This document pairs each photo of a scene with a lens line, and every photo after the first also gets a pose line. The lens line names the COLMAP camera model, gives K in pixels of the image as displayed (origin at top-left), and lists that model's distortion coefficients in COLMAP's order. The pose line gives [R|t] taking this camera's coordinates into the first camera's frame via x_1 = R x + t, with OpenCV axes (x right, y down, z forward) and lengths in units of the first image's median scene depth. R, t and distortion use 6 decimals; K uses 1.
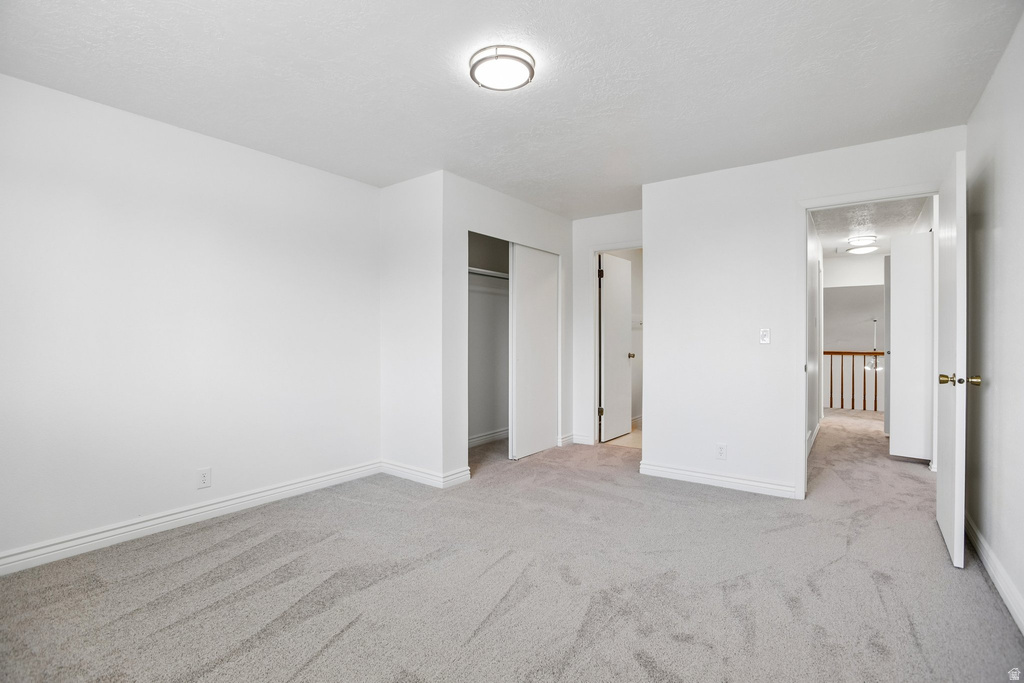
lens RADIAL K [[482.2, 0, 509.3], [0, 482.2, 338.0], [0, 0, 1]] dist [-0.052915, 0.020335]
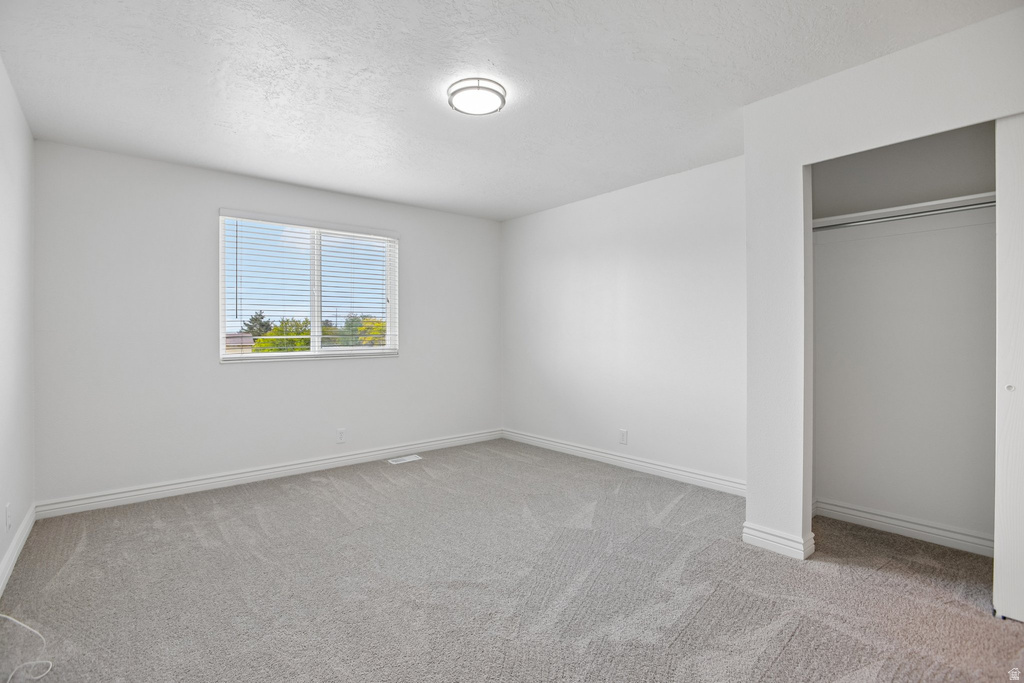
lens RADIAL K [[482.2, 0, 509.3], [0, 482.2, 338.0], [0, 0, 1]] dist [-0.052915, 0.020335]
pose [[-0.234405, 0.008033, -0.972106, 0.678861], [0.001125, 0.999967, 0.007992, -0.002666], [0.972138, 0.000779, -0.234406, 0.863493]]
